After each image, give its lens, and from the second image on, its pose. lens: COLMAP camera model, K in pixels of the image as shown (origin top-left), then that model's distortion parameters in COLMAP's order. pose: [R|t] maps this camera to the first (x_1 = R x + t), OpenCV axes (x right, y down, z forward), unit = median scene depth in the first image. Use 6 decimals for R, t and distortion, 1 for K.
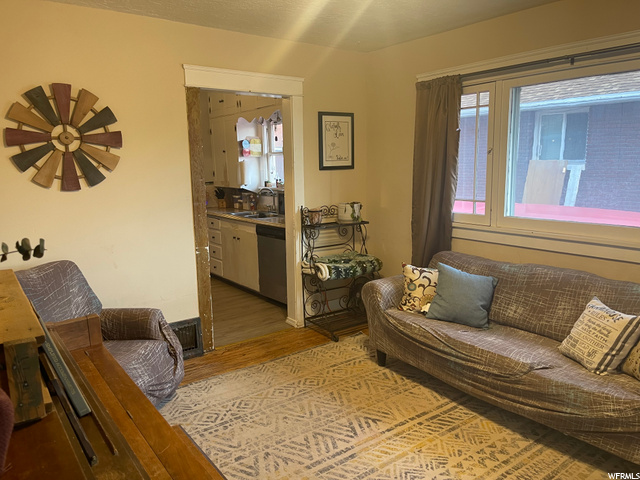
lens RADIAL K [[491.9, 0, 318.9], [0, 491.9, 241.7], [0, 0, 1]] dist [0.060820, -0.072338]
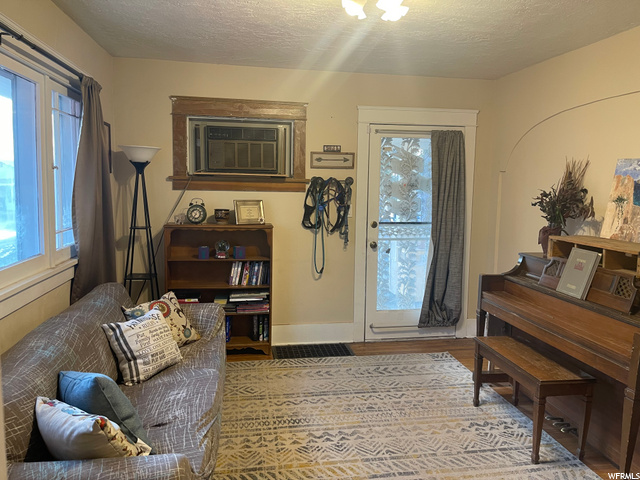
lens RADIAL K [[491.9, 0, 321.1], [0, 491.9, 238.5], [0, 0, 1]] dist [0.060820, -0.072338]
pose [[-0.891781, -0.047666, 0.449950, -0.270879], [0.072297, 0.966648, 0.245693, -0.291455], [-0.446655, 0.251634, -0.858592, 1.833998]]
